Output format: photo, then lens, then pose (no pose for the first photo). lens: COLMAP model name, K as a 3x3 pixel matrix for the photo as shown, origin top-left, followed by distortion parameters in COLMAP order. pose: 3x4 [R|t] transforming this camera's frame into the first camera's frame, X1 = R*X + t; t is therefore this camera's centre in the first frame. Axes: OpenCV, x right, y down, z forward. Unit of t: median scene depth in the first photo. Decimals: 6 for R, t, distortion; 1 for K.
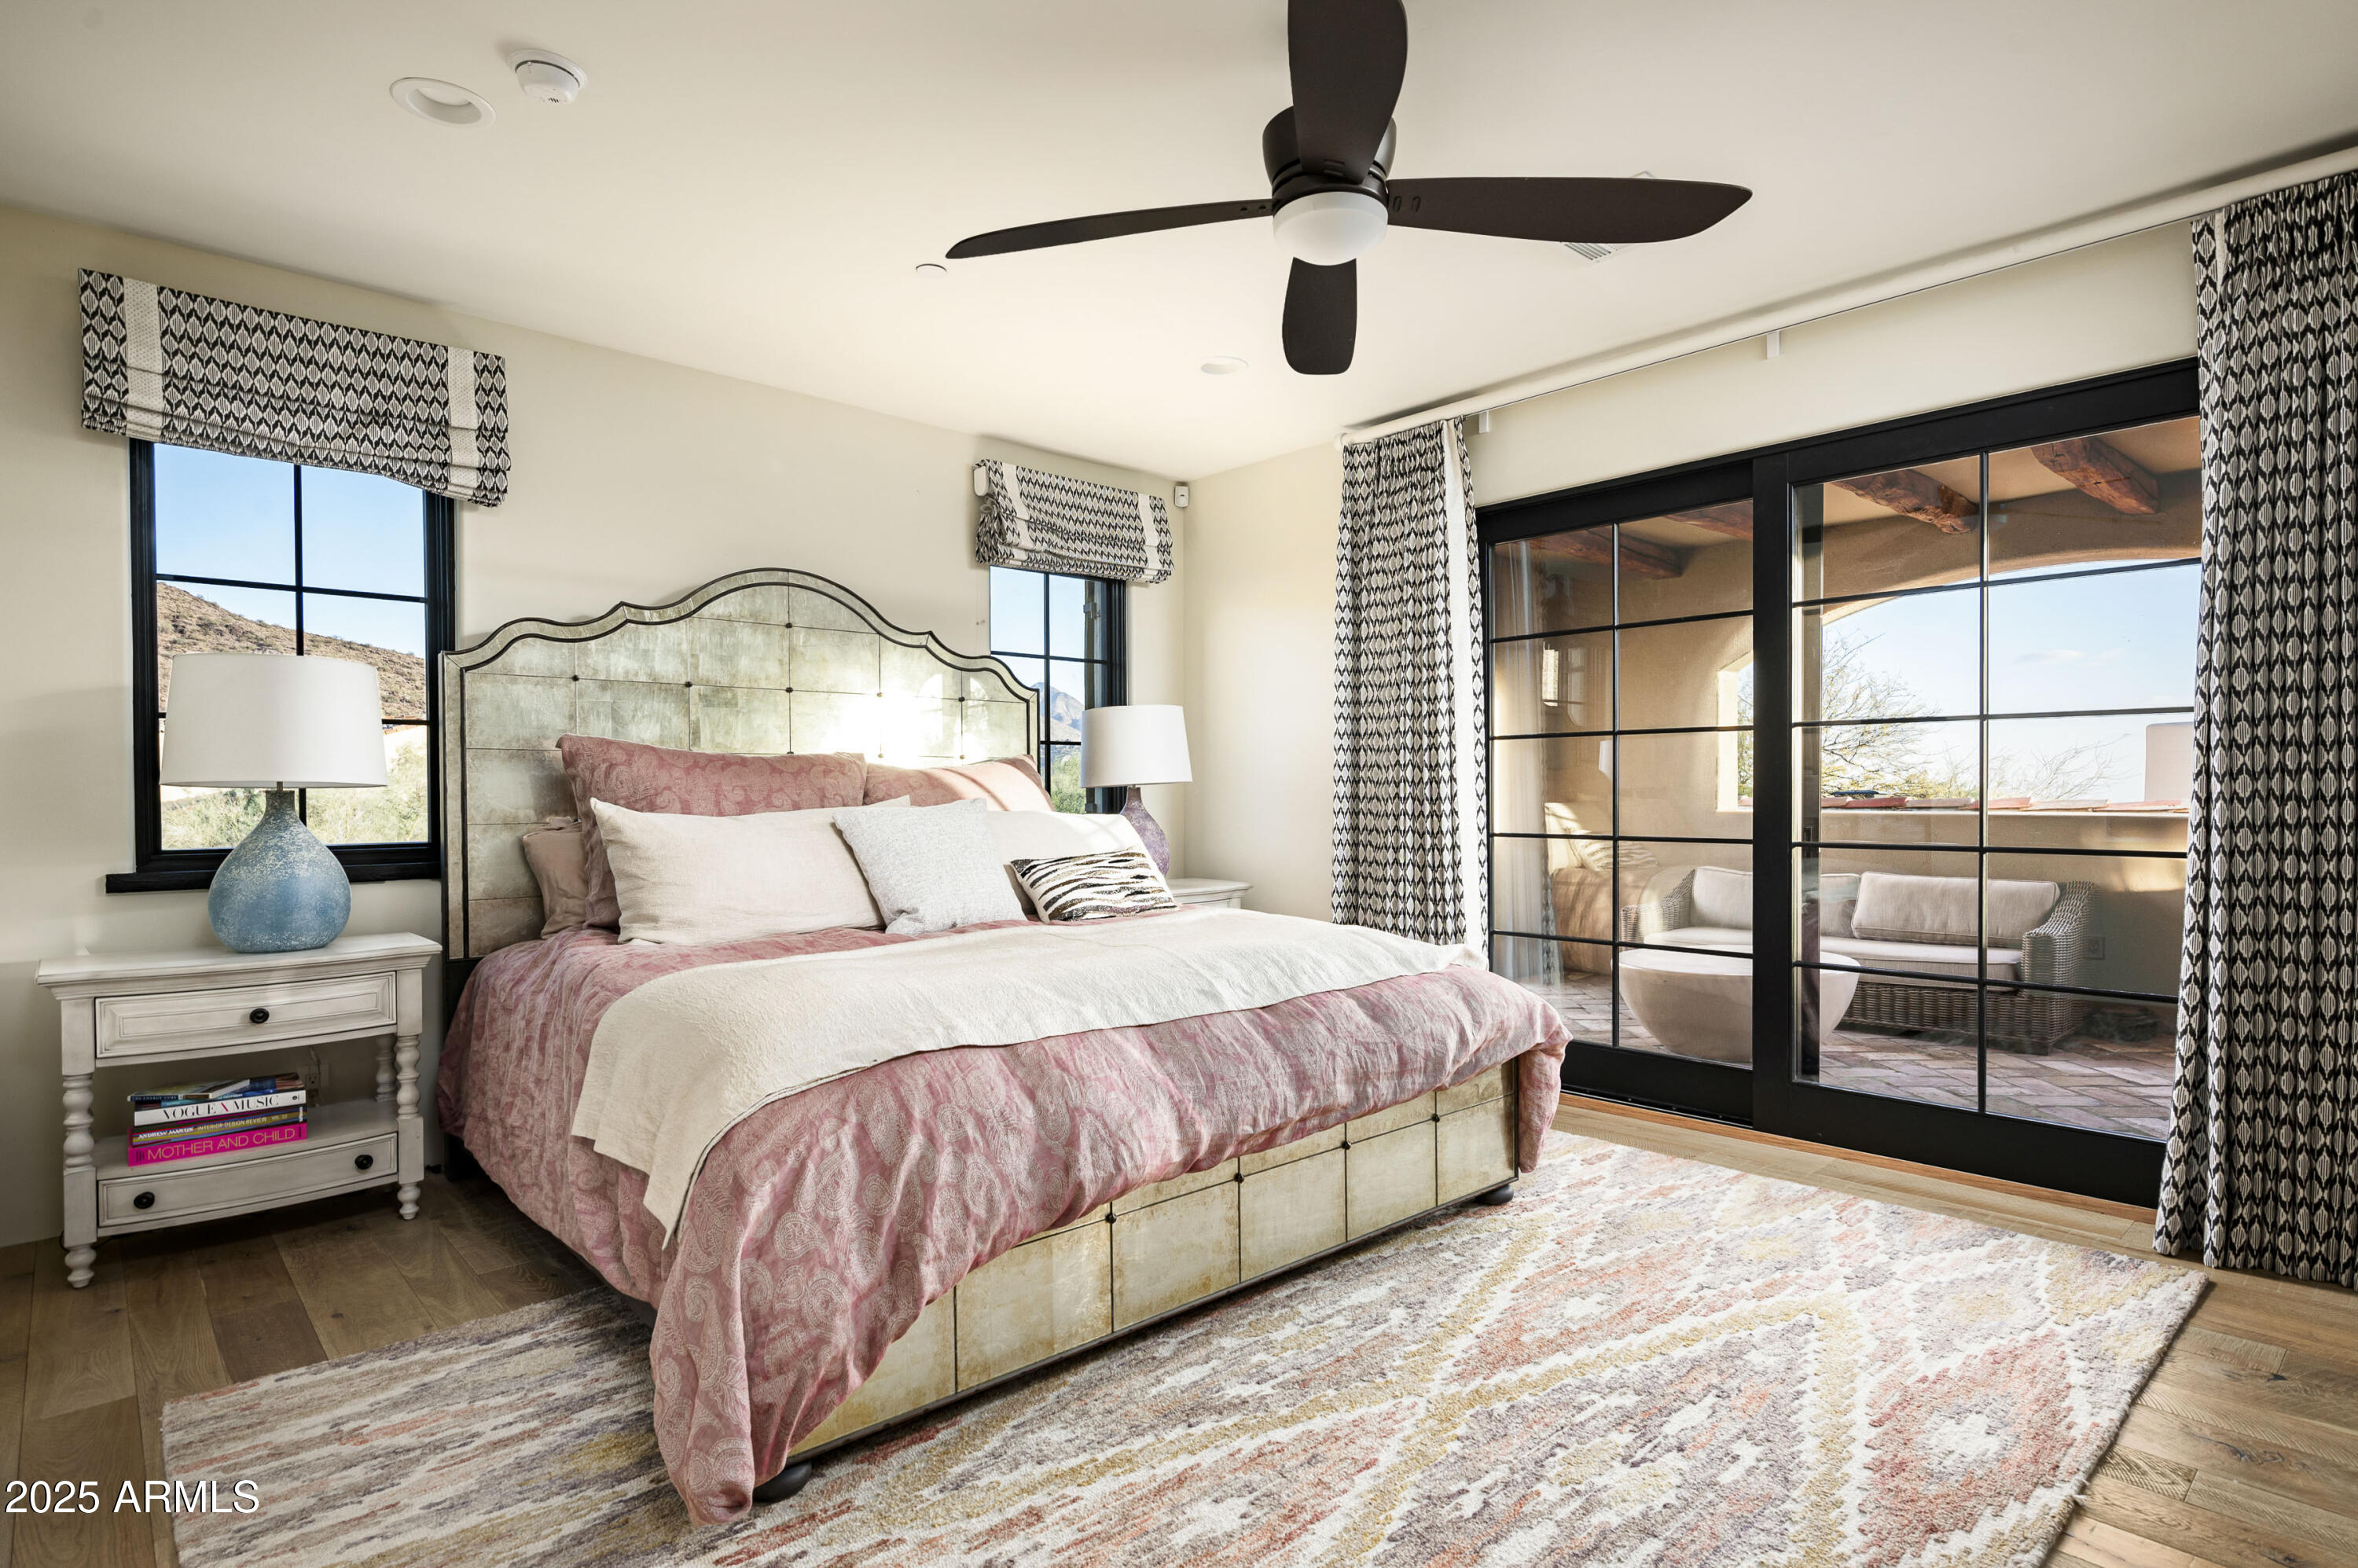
lens RADIAL K [[1216.3, 0, 1176.2], [0, 1216.3, 789.3], [0, 0, 1]] dist [0.001600, 0.000041]
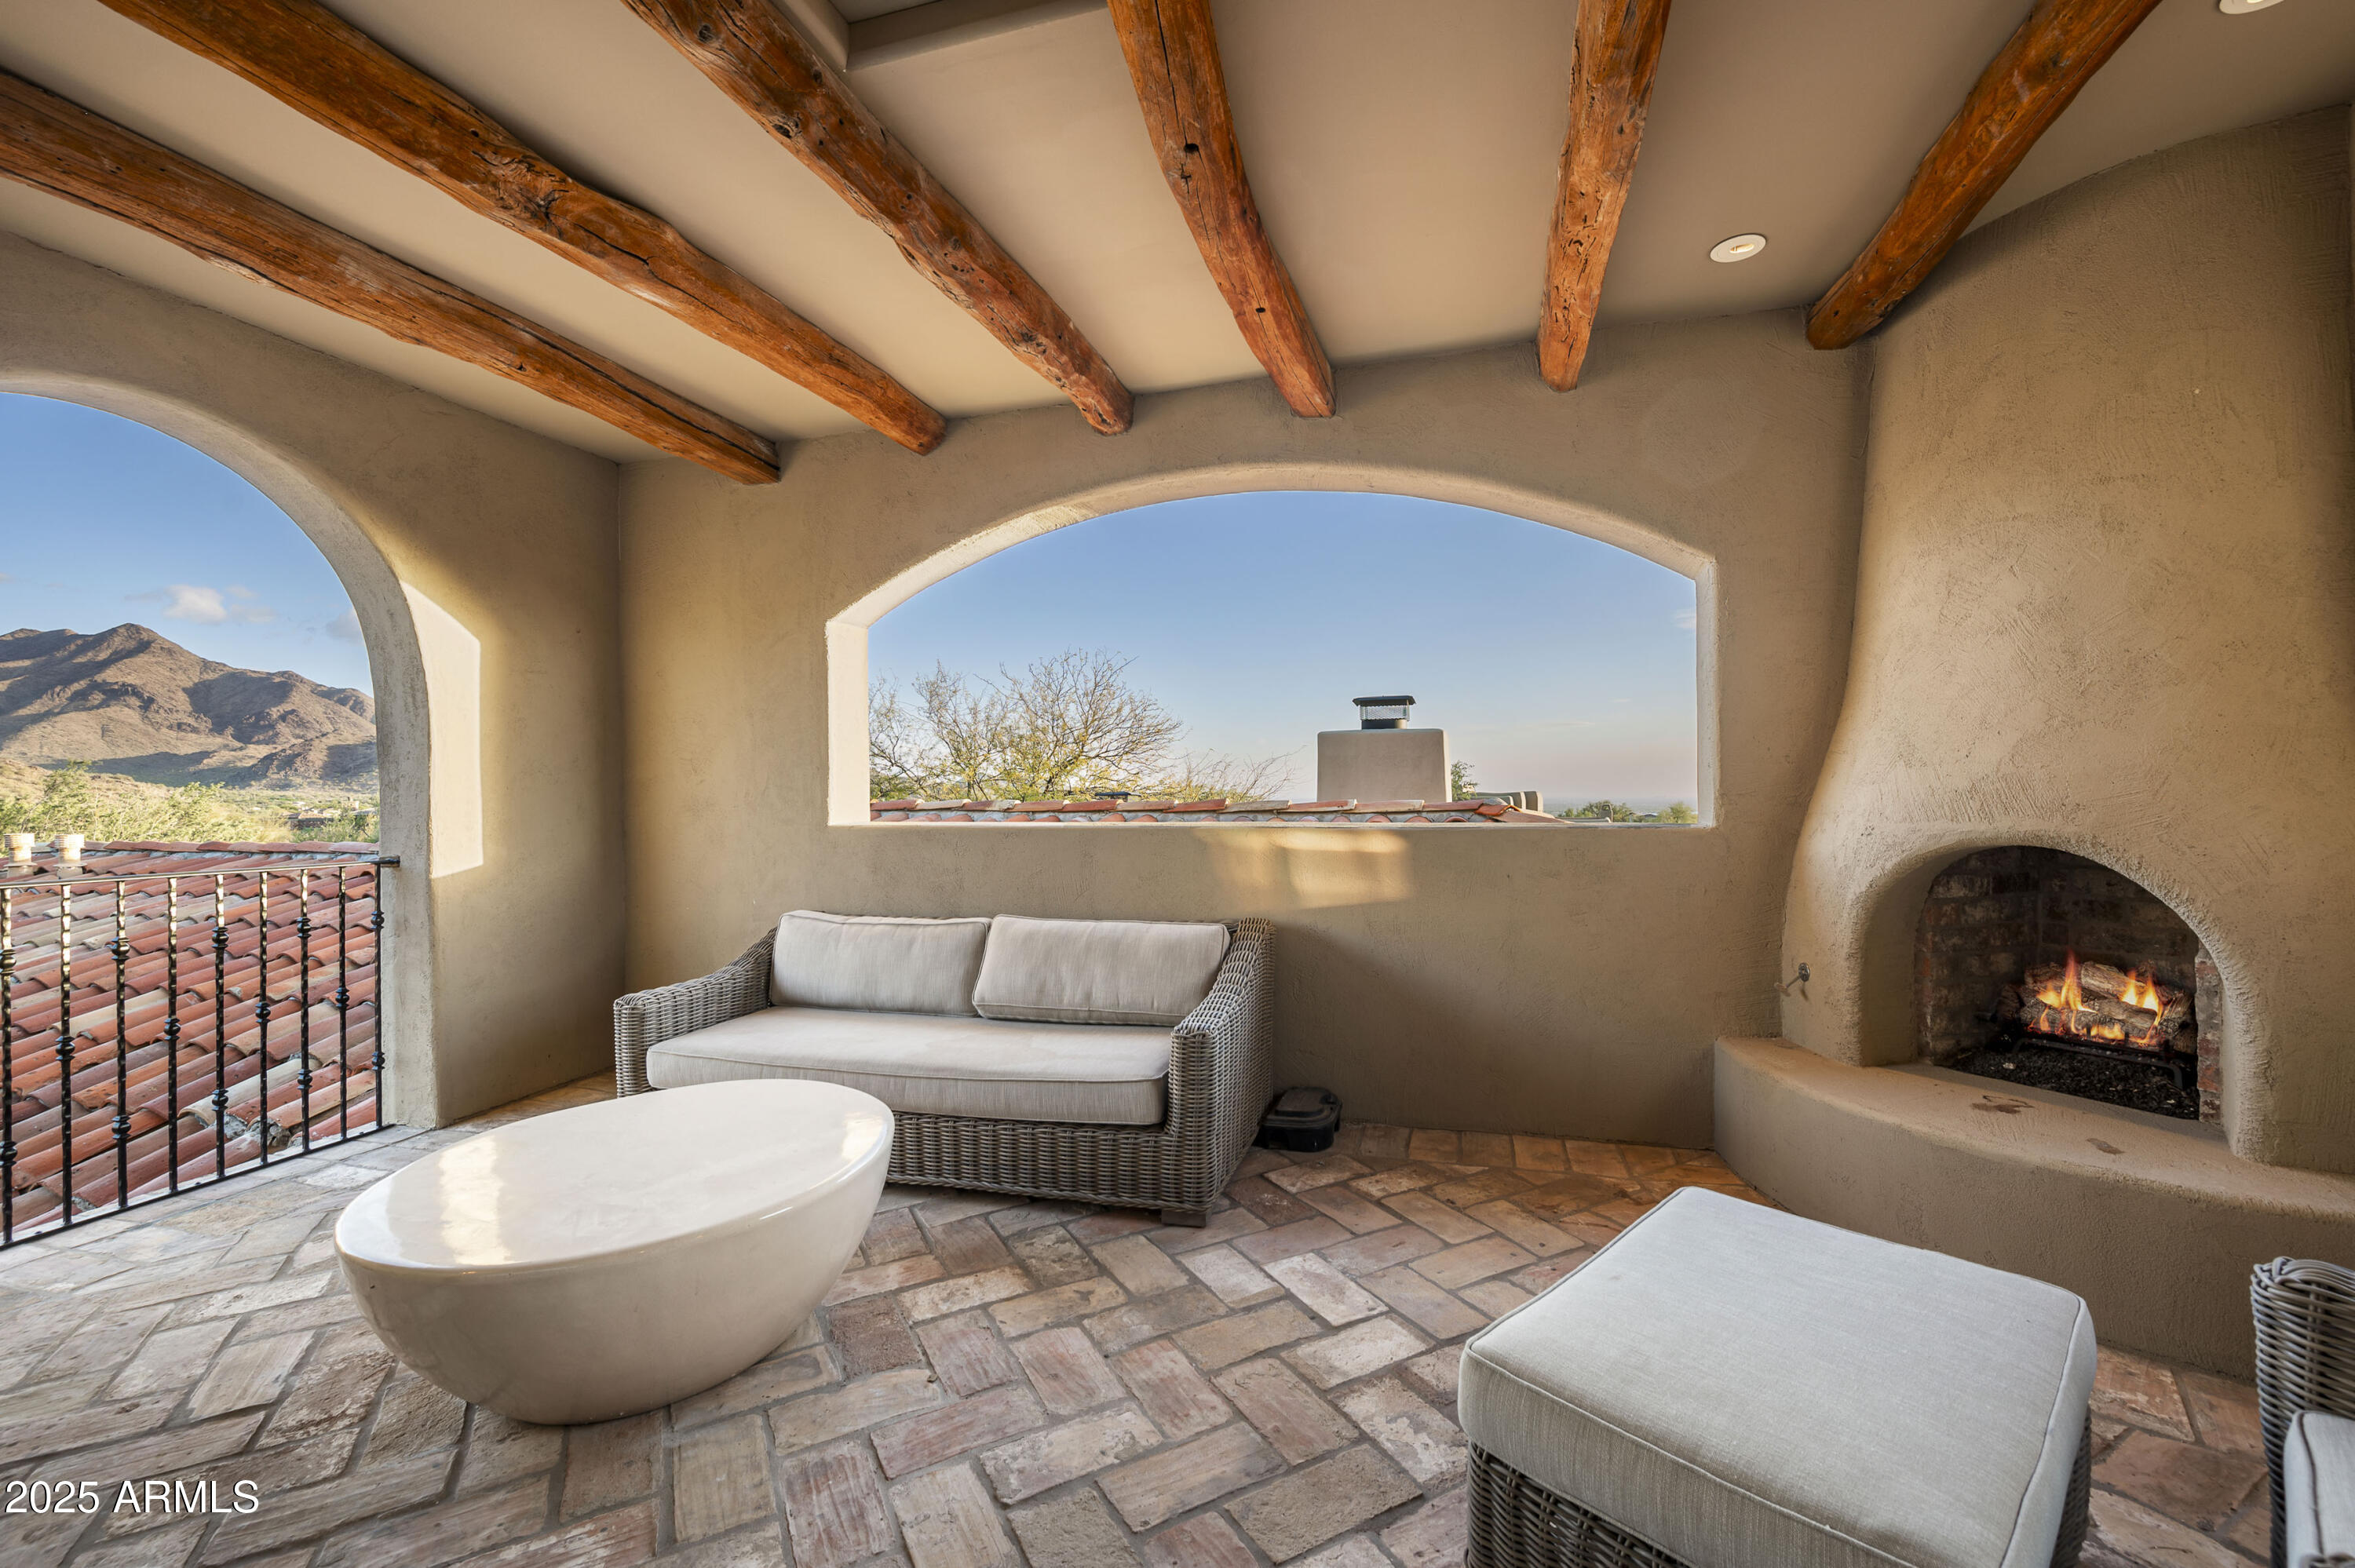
lens RADIAL K [[1020.8, 0, 1179.0], [0, 1020.8, 785.8], [0, 0, 1]] dist [-0.000086, 0.000009]
pose [[0.856750, -0.010829, 0.515618, 0.389888], [0.014177, 0.999896, -0.002557, -0.000192], [-0.515537, 0.009500, 0.856815, 0.500227]]
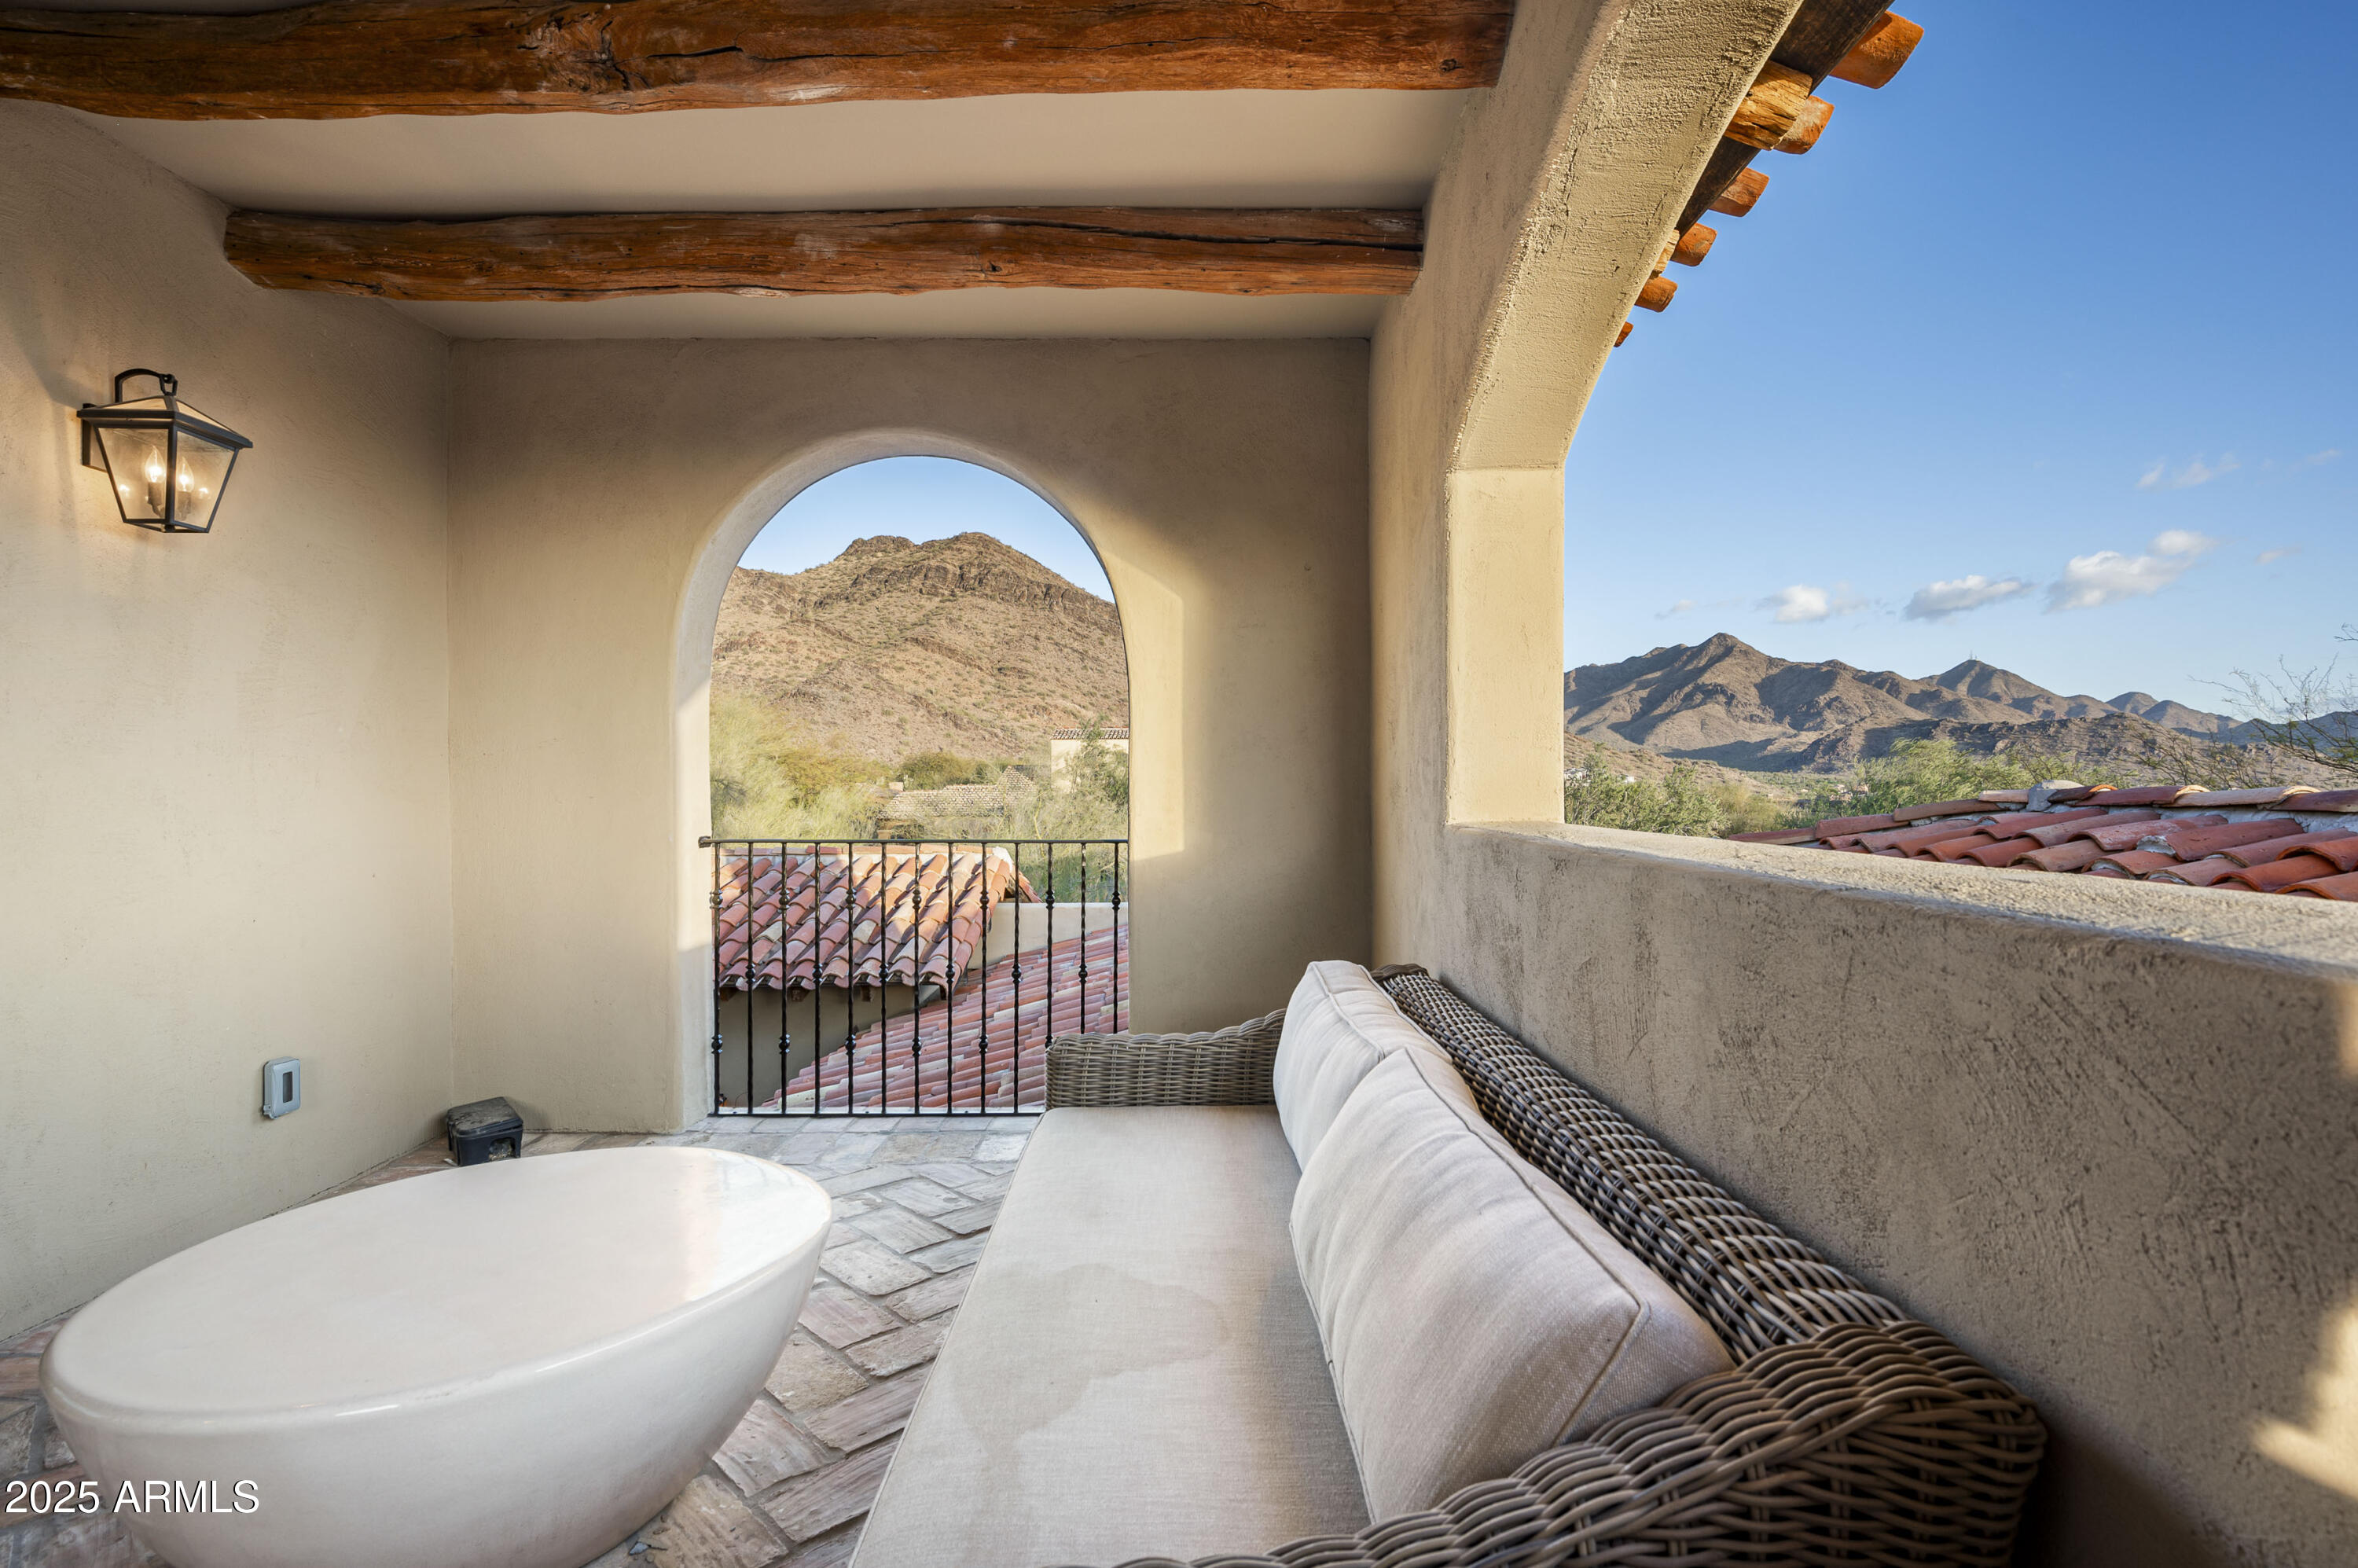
lens RADIAL K [[1093.9, 0, 1175.7], [0, 1093.9, 792.8], [0, 0, 1]] dist [-0.004748, -0.000245]
pose [[0.739419, -0.001530, -0.673244, 0.764478], [0.005878, 0.999974, 0.004184, 0.006316], [0.673220, -0.007051, 0.739409, 0.832852]]
